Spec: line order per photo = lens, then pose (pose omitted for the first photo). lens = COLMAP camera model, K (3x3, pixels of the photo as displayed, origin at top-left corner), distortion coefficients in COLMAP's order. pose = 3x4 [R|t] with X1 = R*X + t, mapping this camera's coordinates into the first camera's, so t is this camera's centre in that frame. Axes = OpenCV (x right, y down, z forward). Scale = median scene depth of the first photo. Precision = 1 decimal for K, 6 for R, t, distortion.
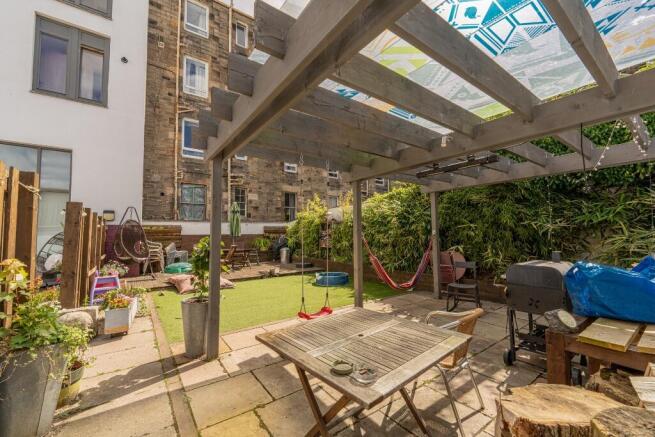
lens RADIAL K [[268.0, 0, 328.0], [0, 268.0, 219.0], [0, 0, 1]] dist [0.000859, -0.001317]
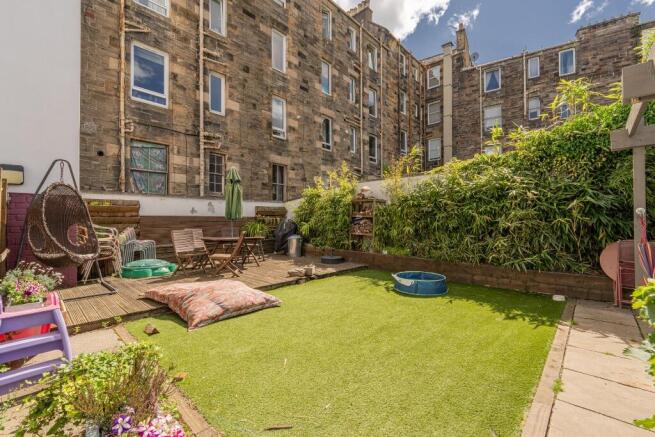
lens RADIAL K [[279.2, 0, 326.0], [0, 279.2, 218.9], [0, 0, 1]] dist [-0.003133, -0.000738]
pose [[0.982990, 0.010827, 0.183339, -0.197672], [-0.019973, 0.998642, 0.048111, 0.022440], [-0.182569, -0.050954, 0.981872, 0.221702]]
